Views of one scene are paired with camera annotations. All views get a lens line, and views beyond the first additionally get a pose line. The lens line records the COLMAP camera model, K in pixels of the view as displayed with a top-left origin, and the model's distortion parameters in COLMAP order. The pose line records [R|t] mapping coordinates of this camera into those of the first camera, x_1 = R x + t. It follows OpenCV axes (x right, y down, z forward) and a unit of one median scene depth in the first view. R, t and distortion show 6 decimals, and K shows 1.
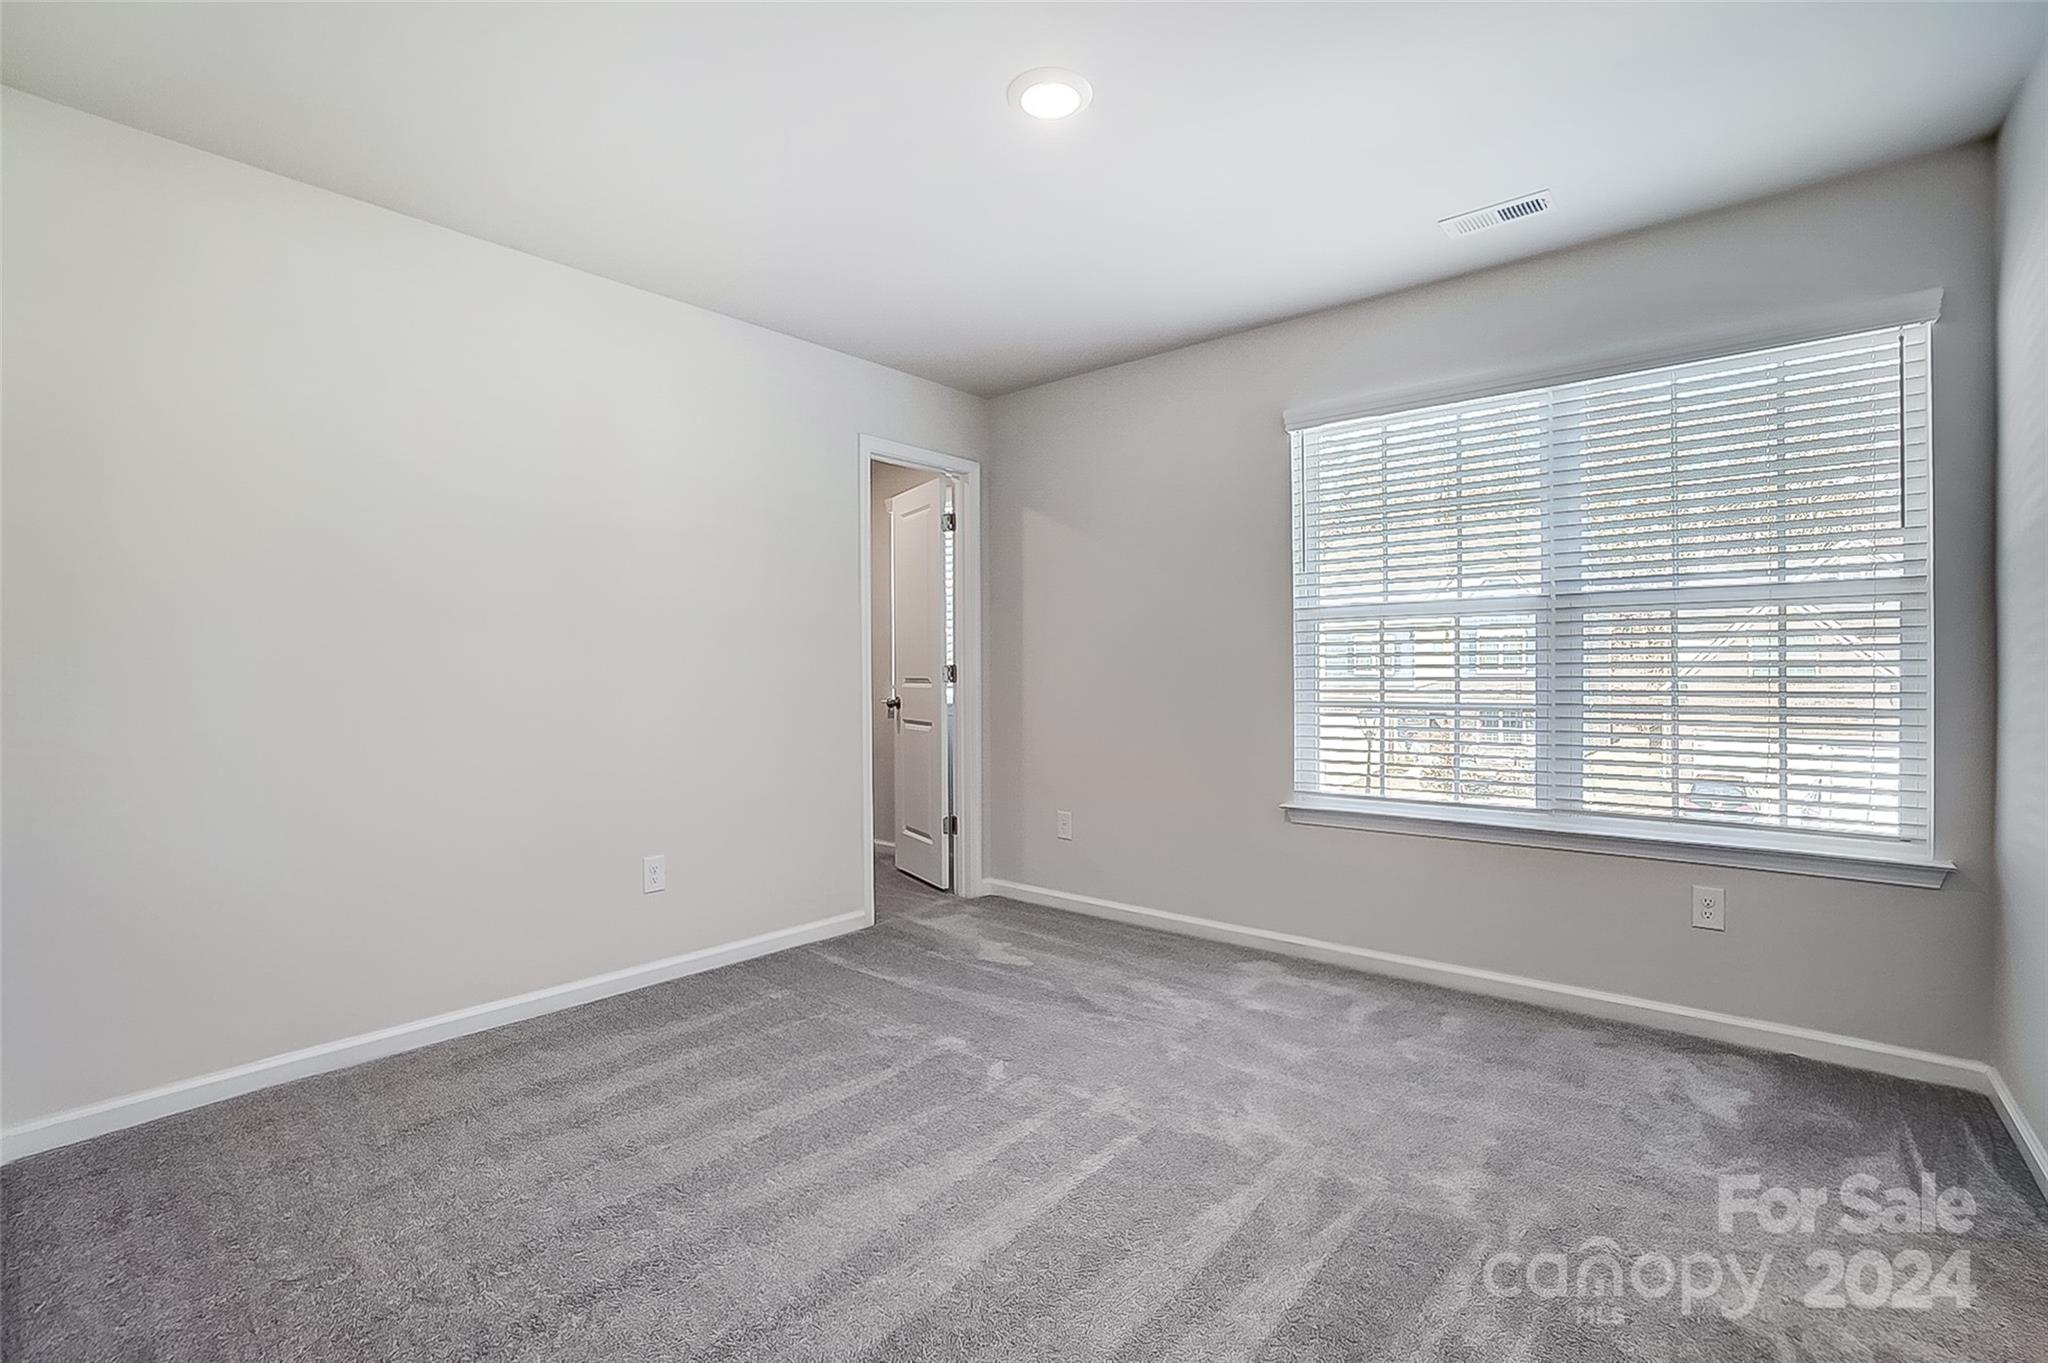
lens RADIAL K [[916.6, 0, 1032.1], [0, 916.6, 672.3], [0, 0, 1]] dist [-0.022653, 0.000576]
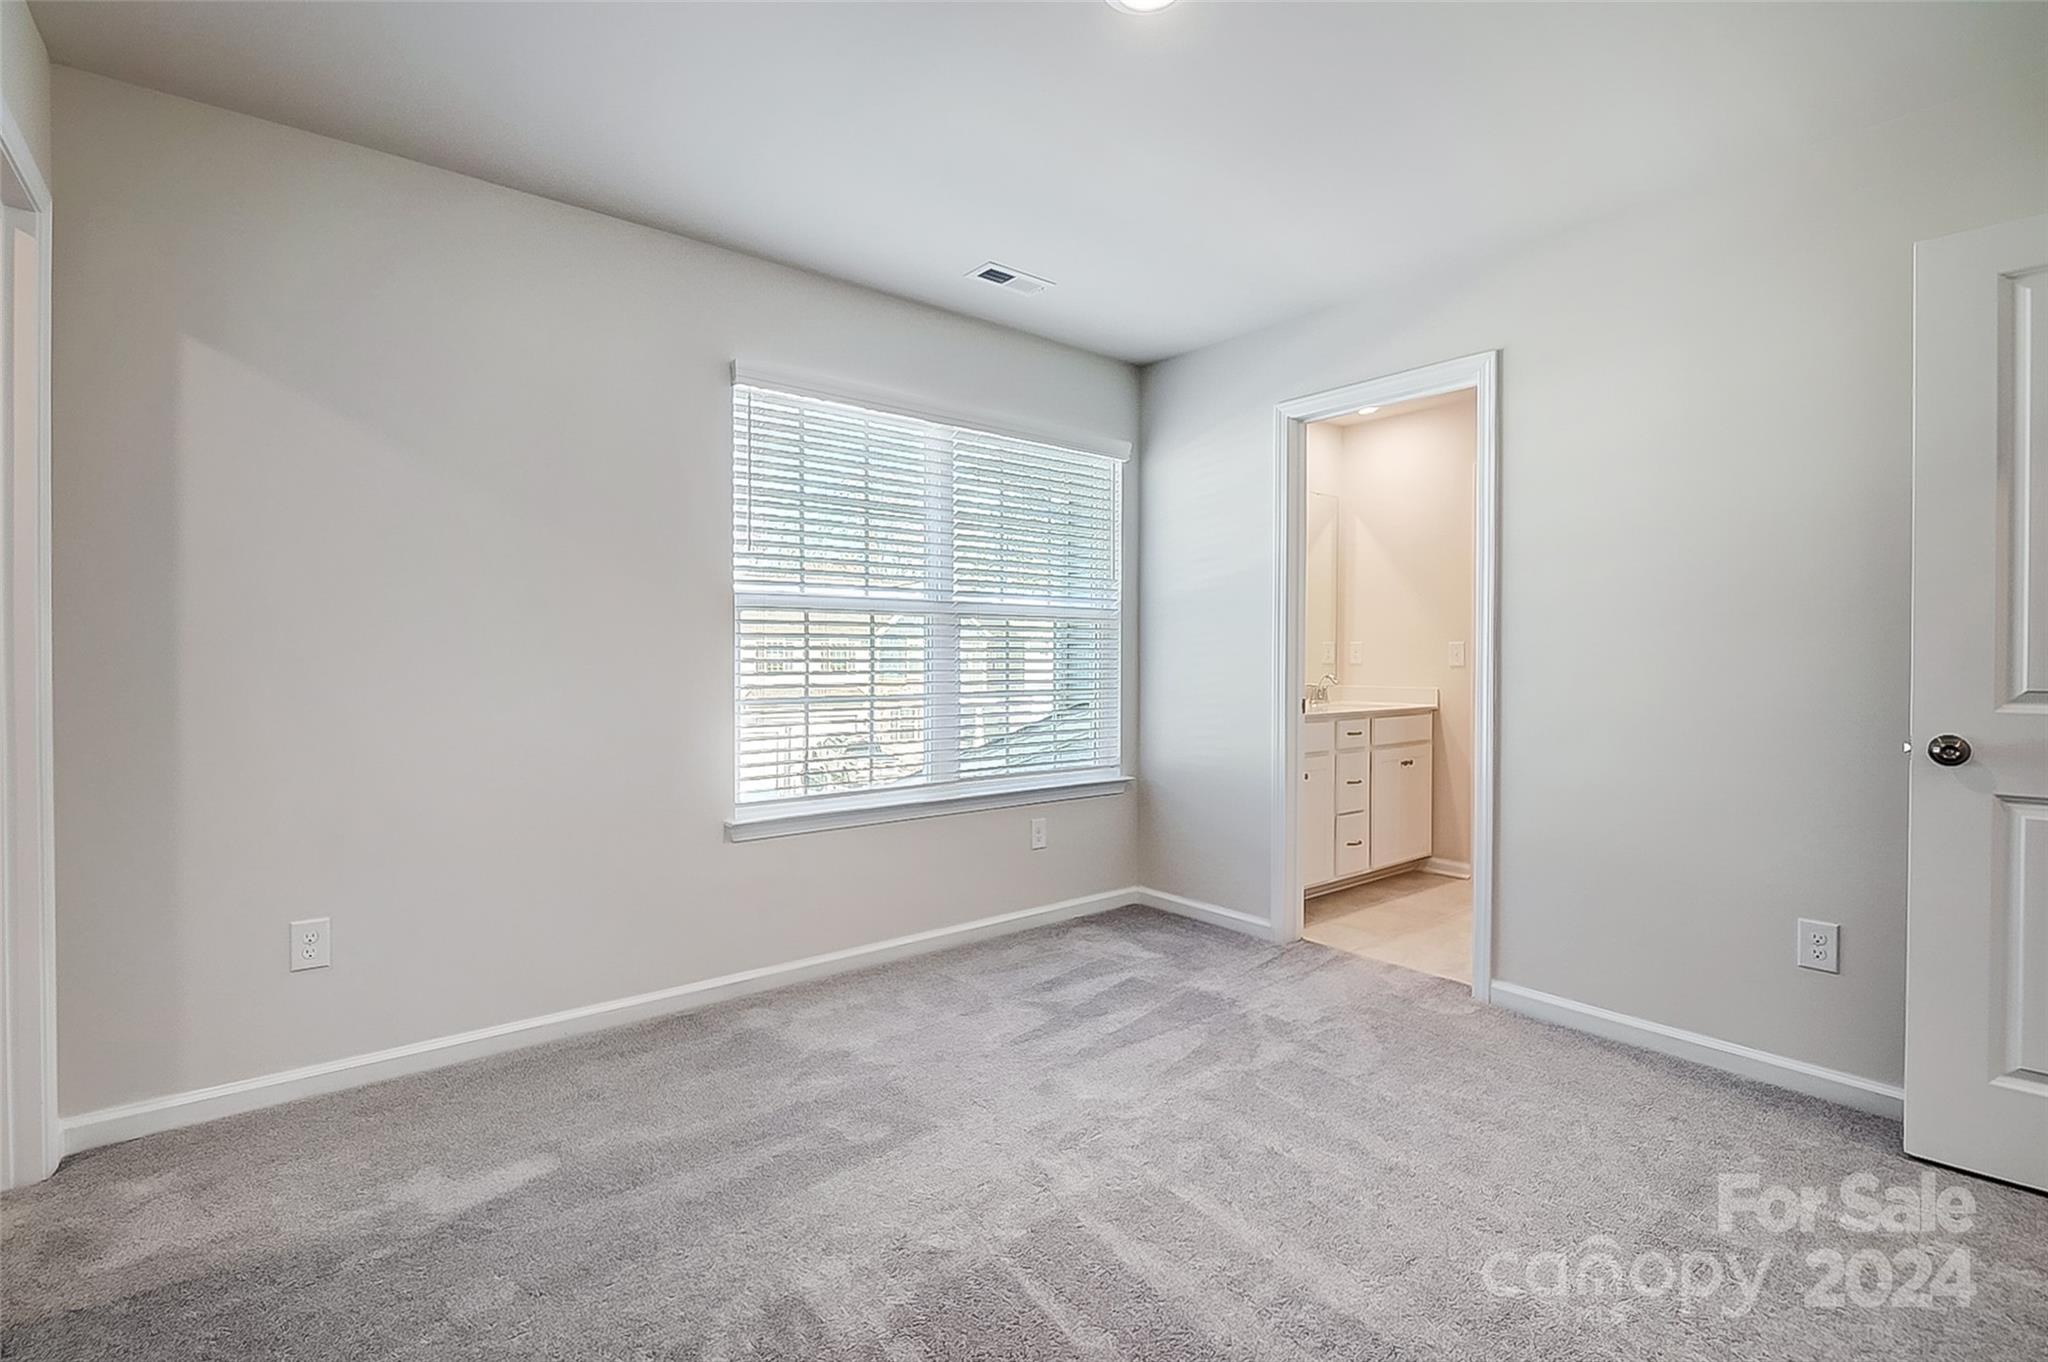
lens RADIAL K [[916.6, 0, 1032.1], [0, 916.6, 671.8], [0, 0, 1]] dist [-0.022653, 0.000576]
pose [[0.194059, -0.003090, 0.980985, -0.567432], [0.001245, 0.999995, 0.002904, 0.003896], [-0.980989, 0.000658, 0.194062, 0.642232]]
